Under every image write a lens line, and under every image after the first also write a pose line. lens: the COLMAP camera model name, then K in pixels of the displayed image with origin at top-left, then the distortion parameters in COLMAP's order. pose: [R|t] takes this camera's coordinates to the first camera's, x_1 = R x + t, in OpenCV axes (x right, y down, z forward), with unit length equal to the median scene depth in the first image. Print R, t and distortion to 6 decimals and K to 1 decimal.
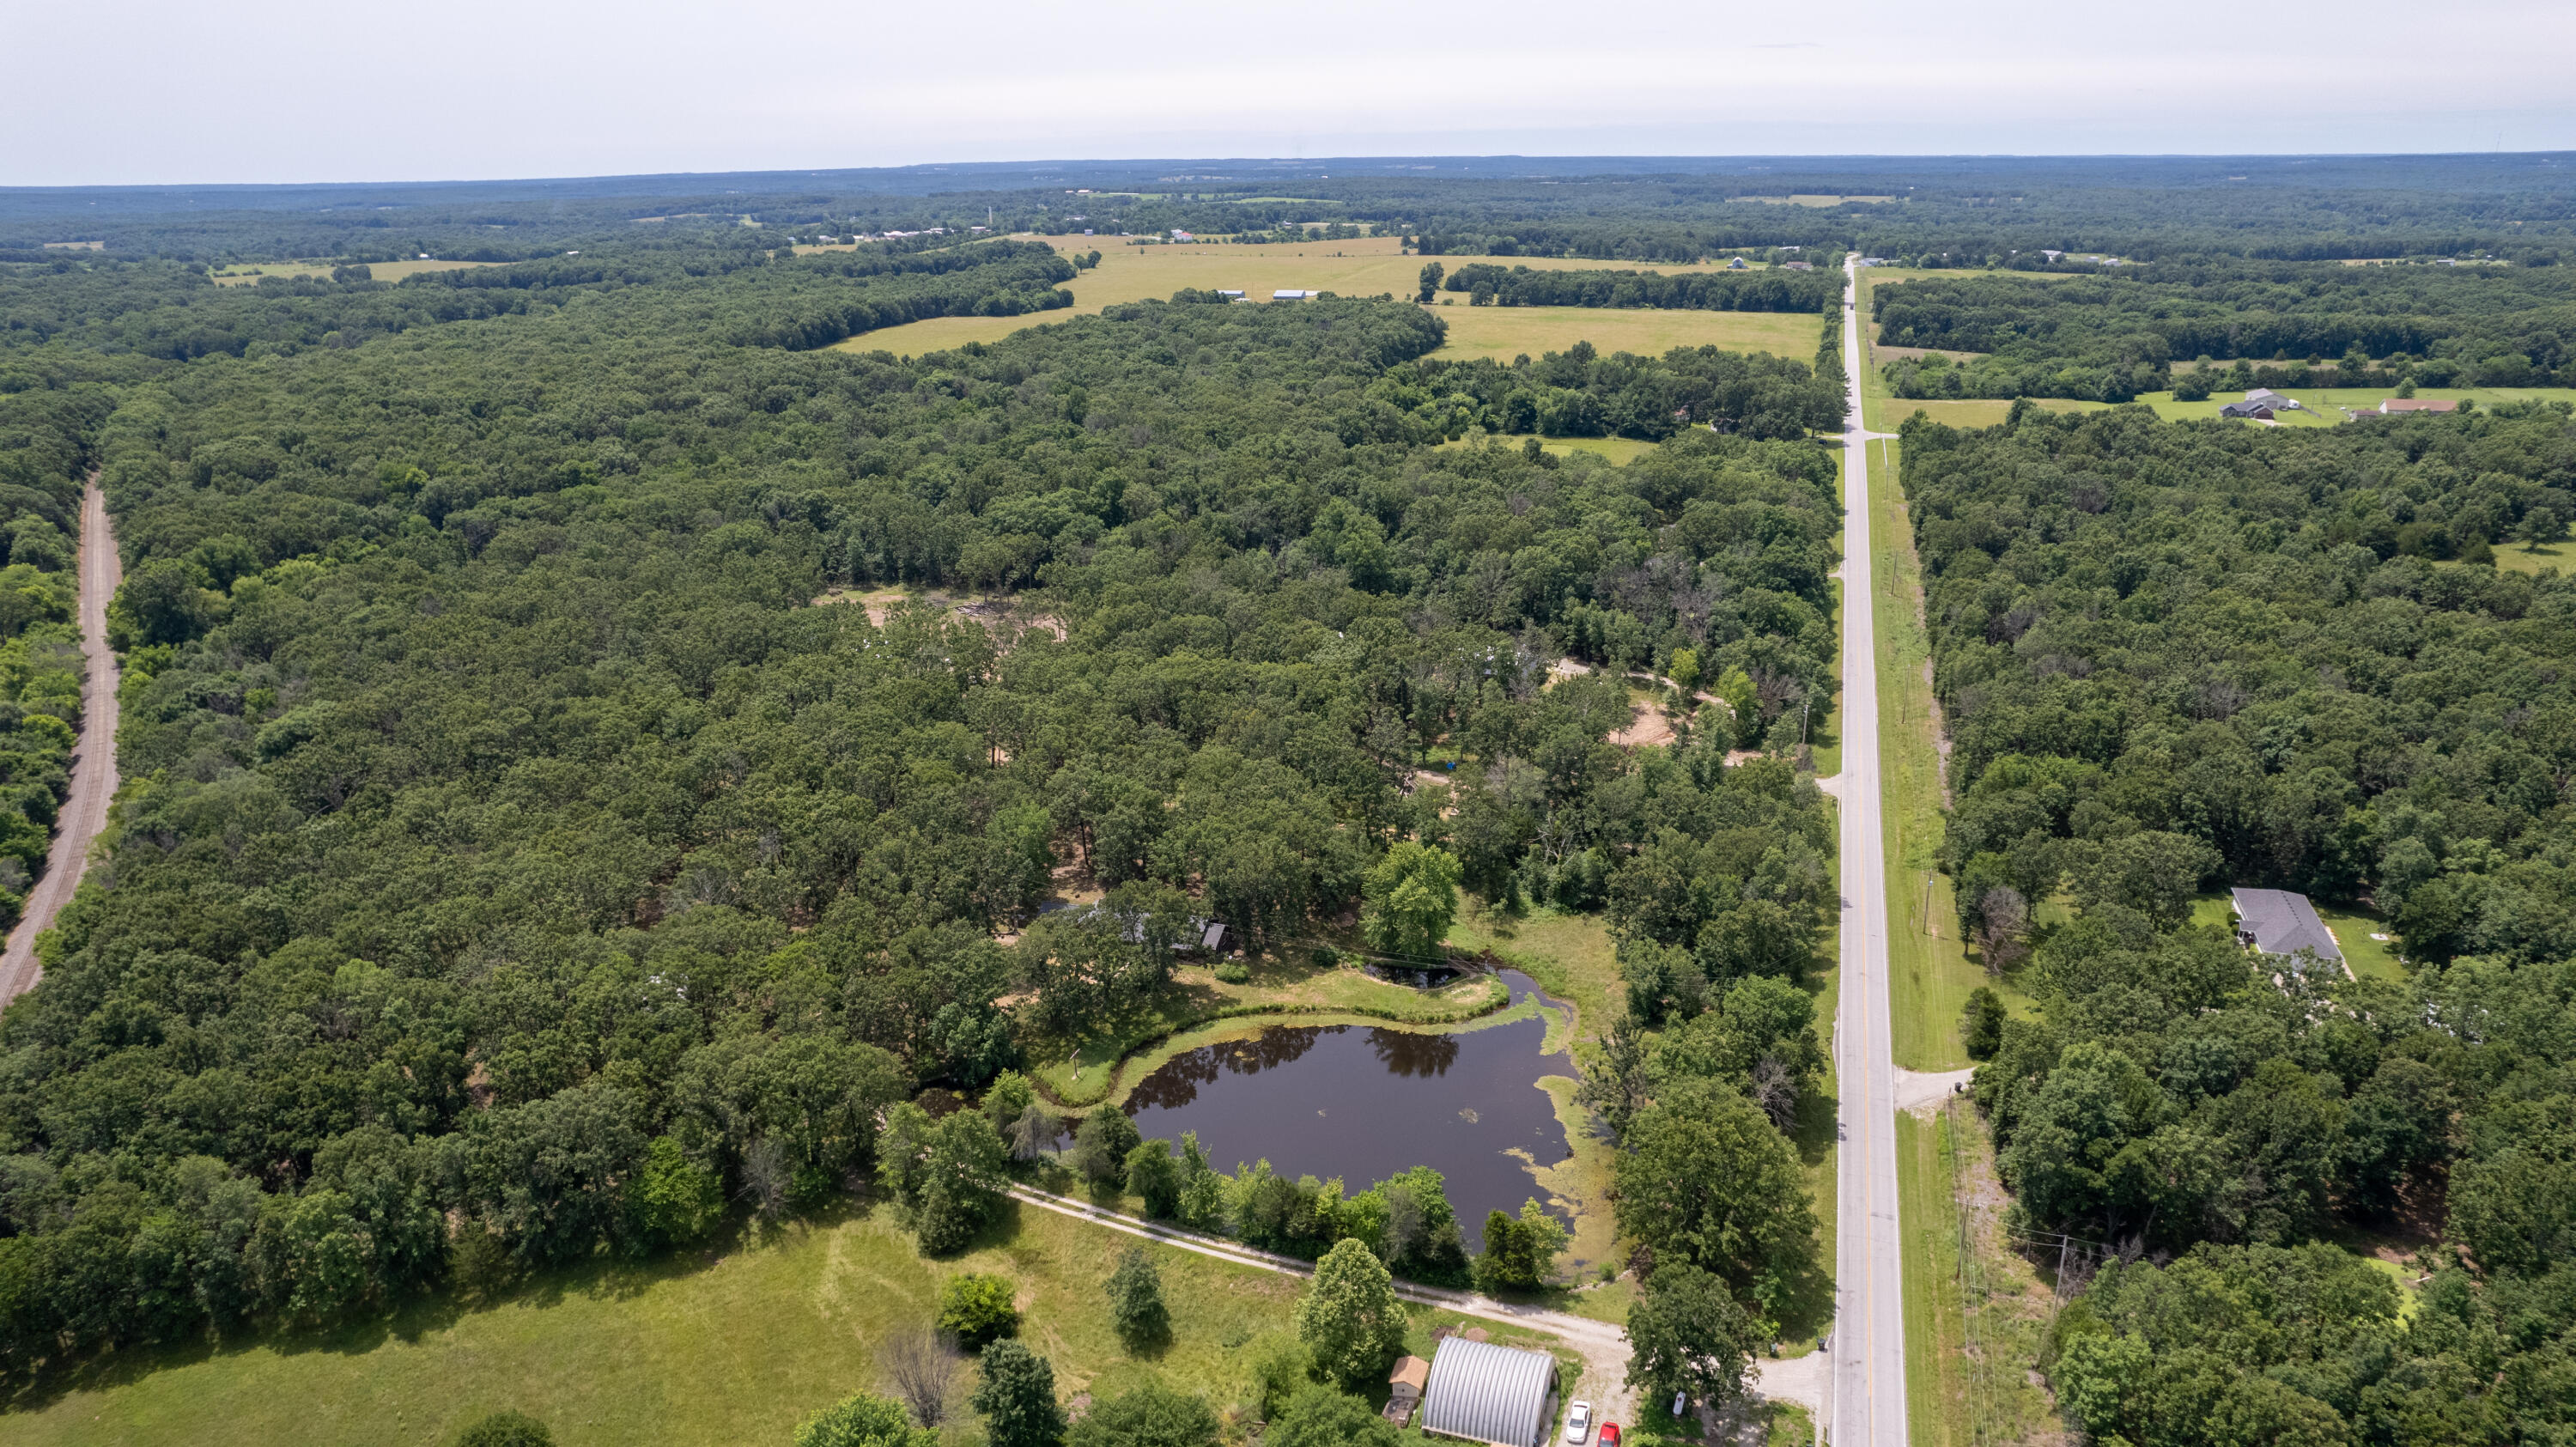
lens RADIAL K [[1656.8, 0, 1299.8], [0, 1656.8, 726.9], [0, 0, 1]] dist [-0.064957, 0.069745]
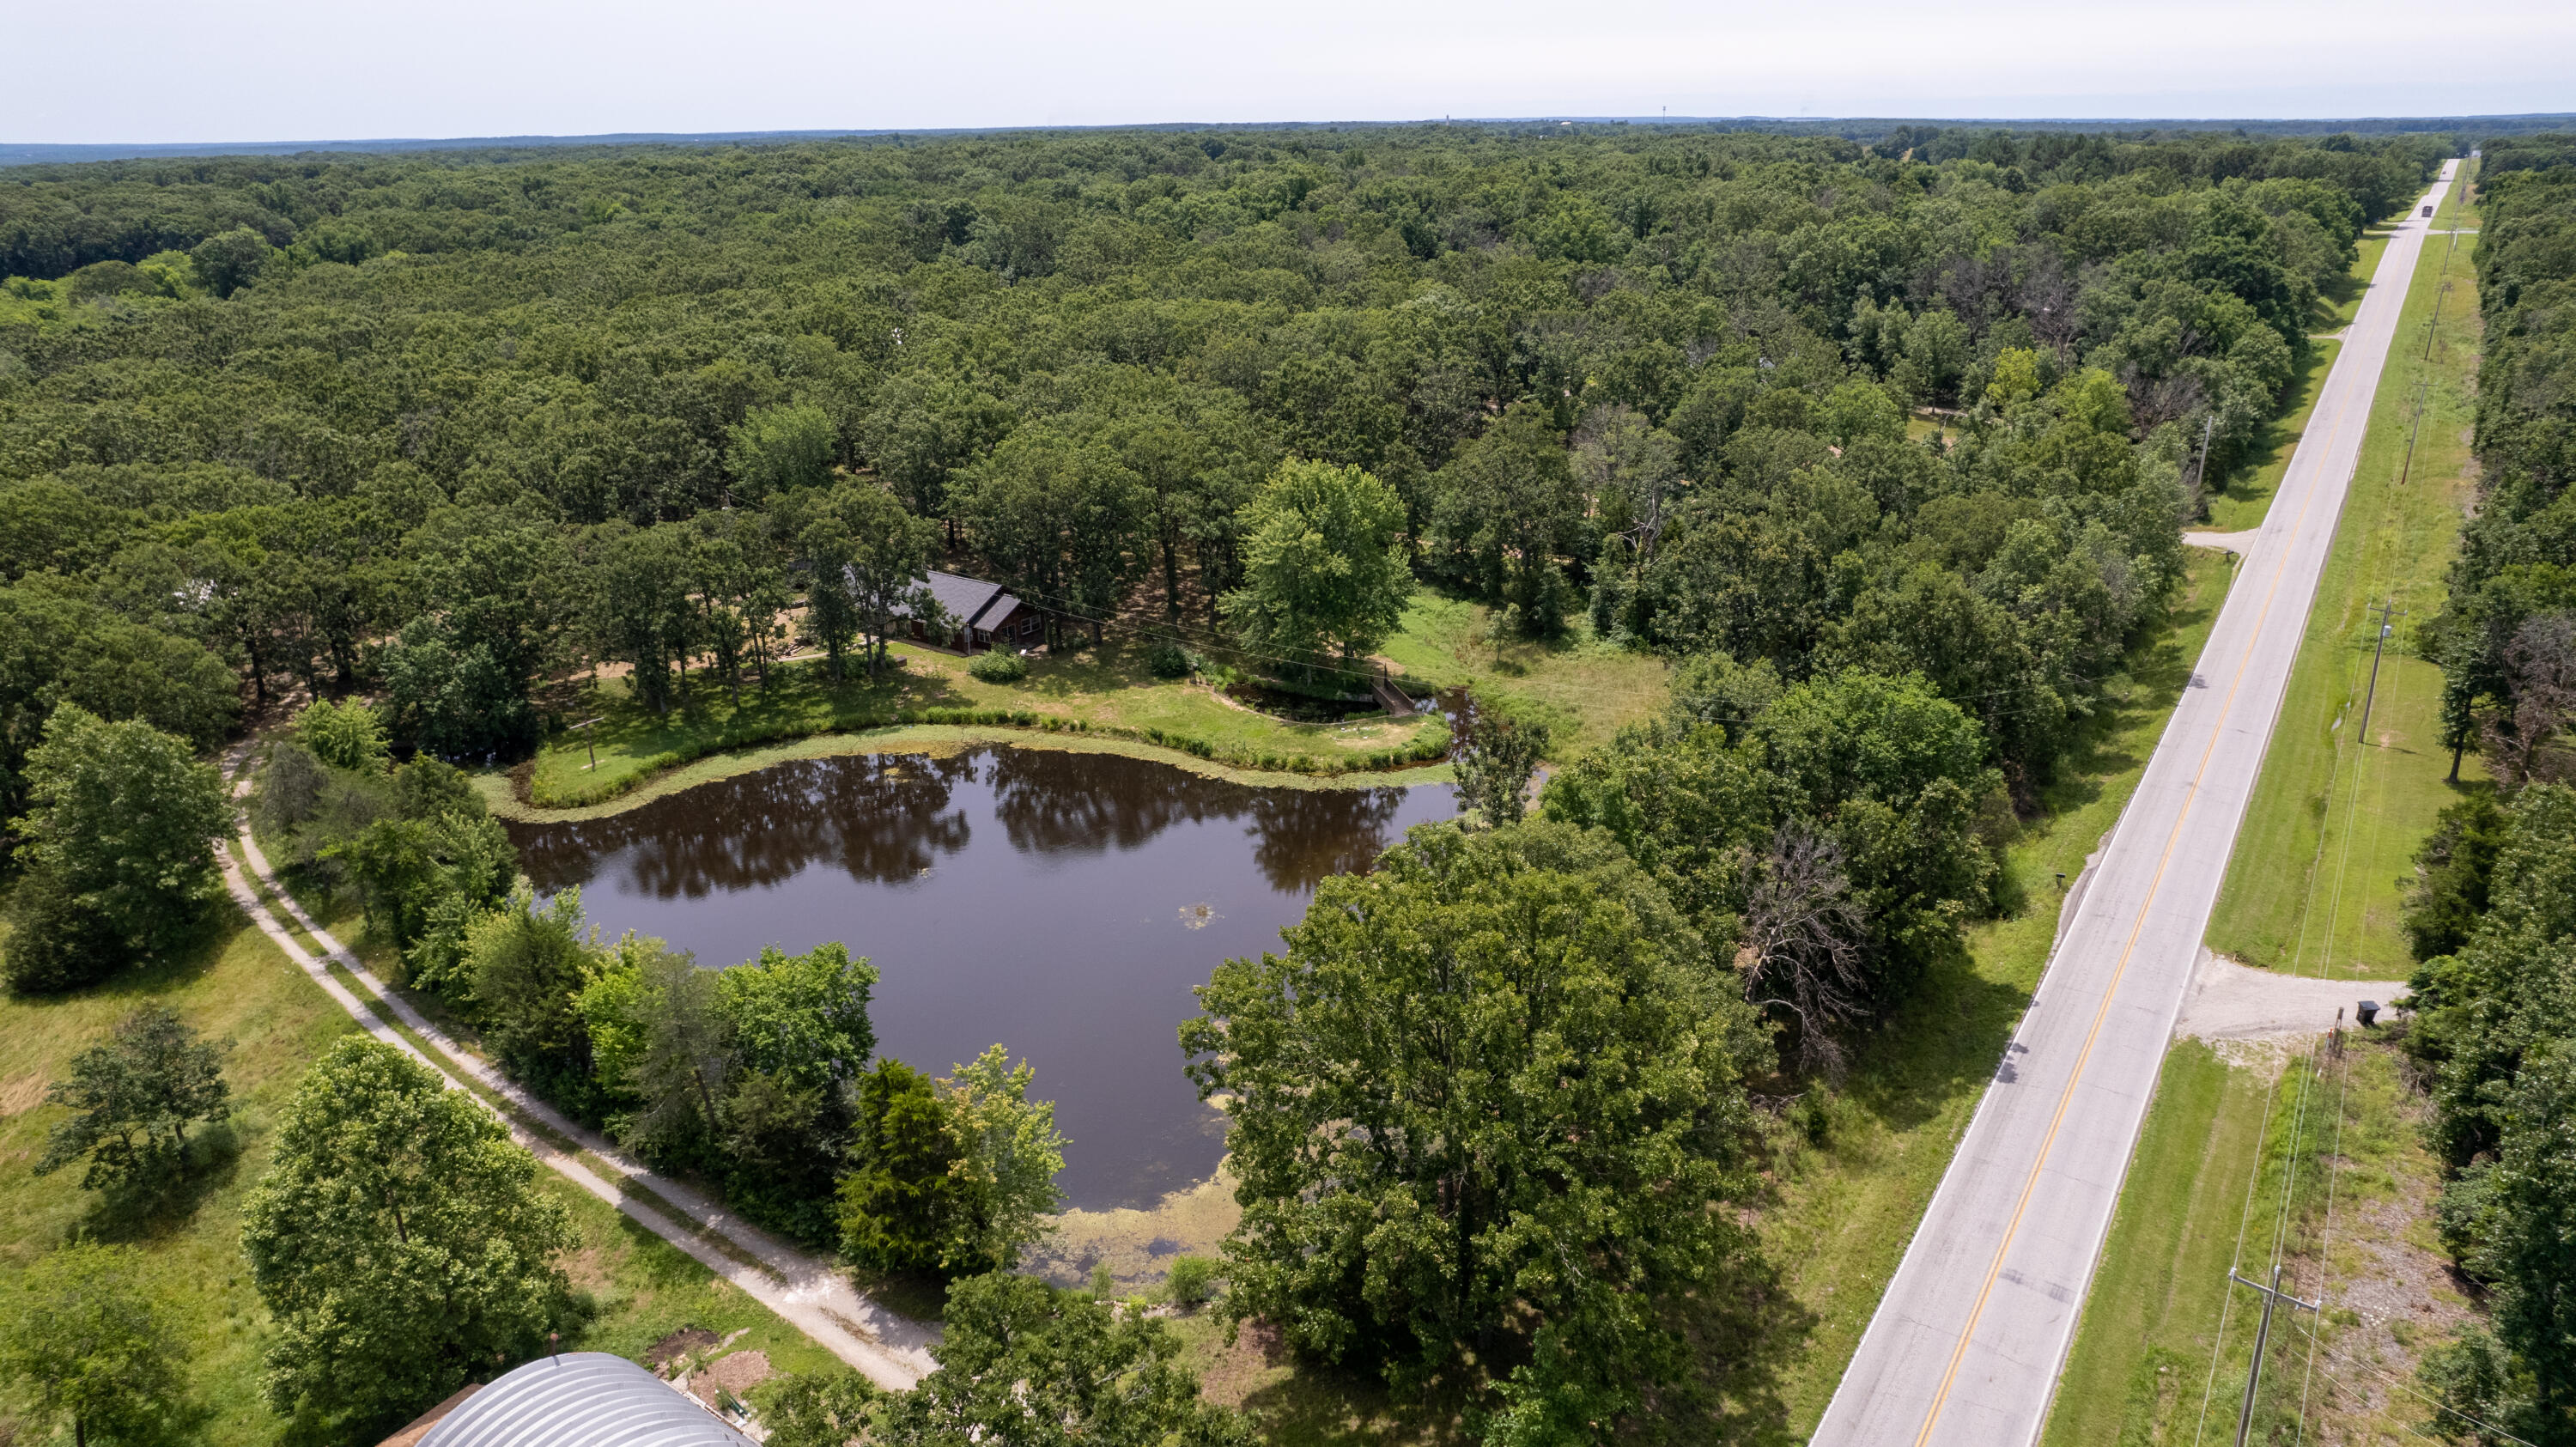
lens RADIAL K [[1656.8, 0, 1299.8], [0, 1656.8, 726.9], [0, 0, 1]] dist [-0.064957, 0.069745]
pose [[0.957516, 0.103837, -0.269038, 0.228510], [-0.098306, 0.994576, 0.033989, 0.146748], [0.271108, -0.006097, 0.962530, 0.496789]]
